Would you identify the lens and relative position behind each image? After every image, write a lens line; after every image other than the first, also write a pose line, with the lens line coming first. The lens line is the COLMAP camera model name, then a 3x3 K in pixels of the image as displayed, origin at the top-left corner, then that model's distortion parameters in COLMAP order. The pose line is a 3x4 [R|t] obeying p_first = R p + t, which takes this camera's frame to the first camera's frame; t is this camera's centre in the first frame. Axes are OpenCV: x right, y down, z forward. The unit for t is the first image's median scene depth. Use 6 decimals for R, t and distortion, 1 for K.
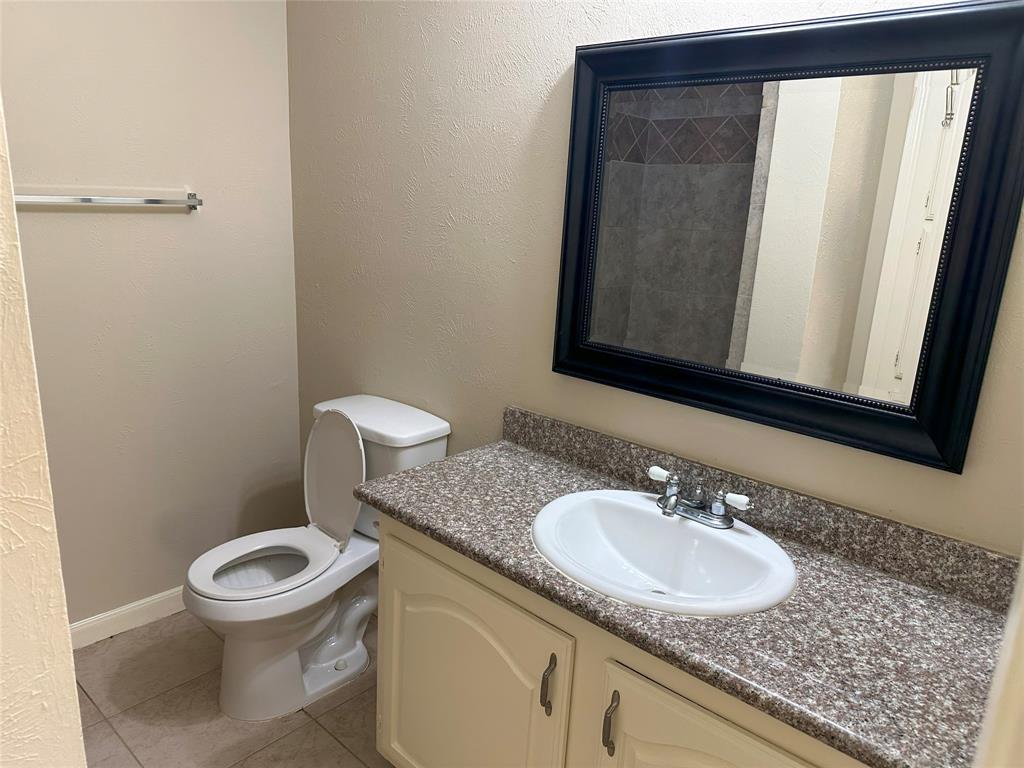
lens RADIAL K [[715.9, 0, 517.3], [0, 715.9, 389.8], [0, 0, 1]] dist [0.082996, -0.118441]
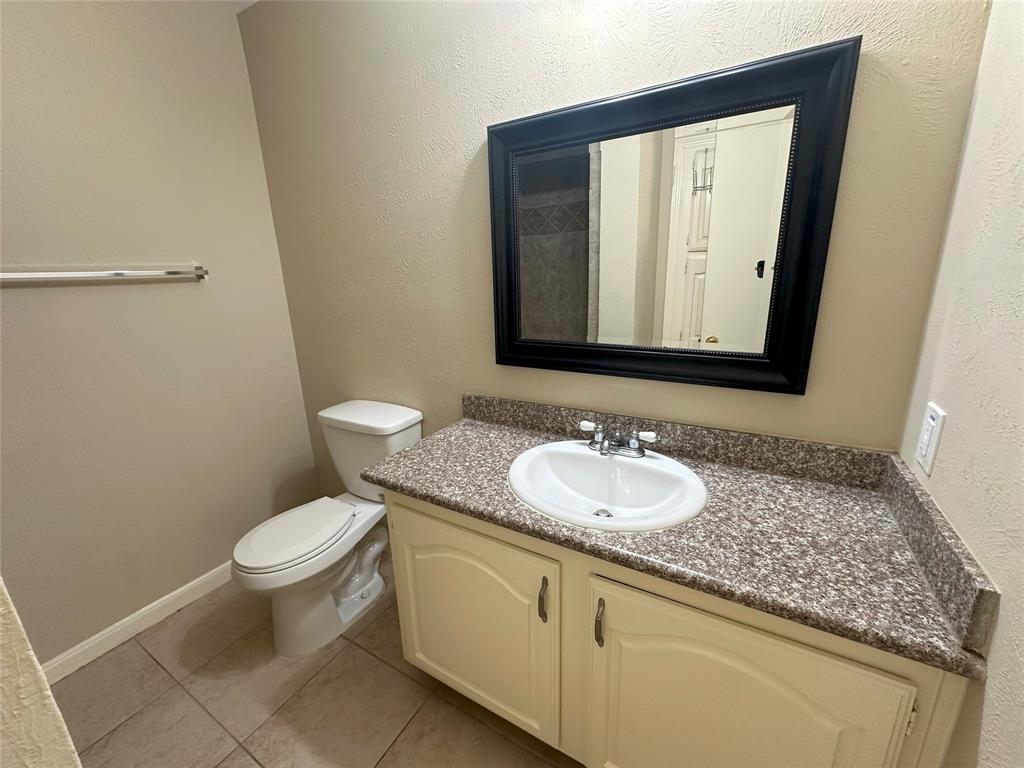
lens RADIAL K [[405.3, 0, 516.2], [0, 405.3, 383.6], [0, 0, 1]] dist [-0.001630, -0.000116]
pose [[0.973395, -0.131978, 0.187309, -0.078441], [0.131224, 0.991216, 0.016477, 0.004309], [-0.187838, 0.008541, 0.982163, 0.262048]]
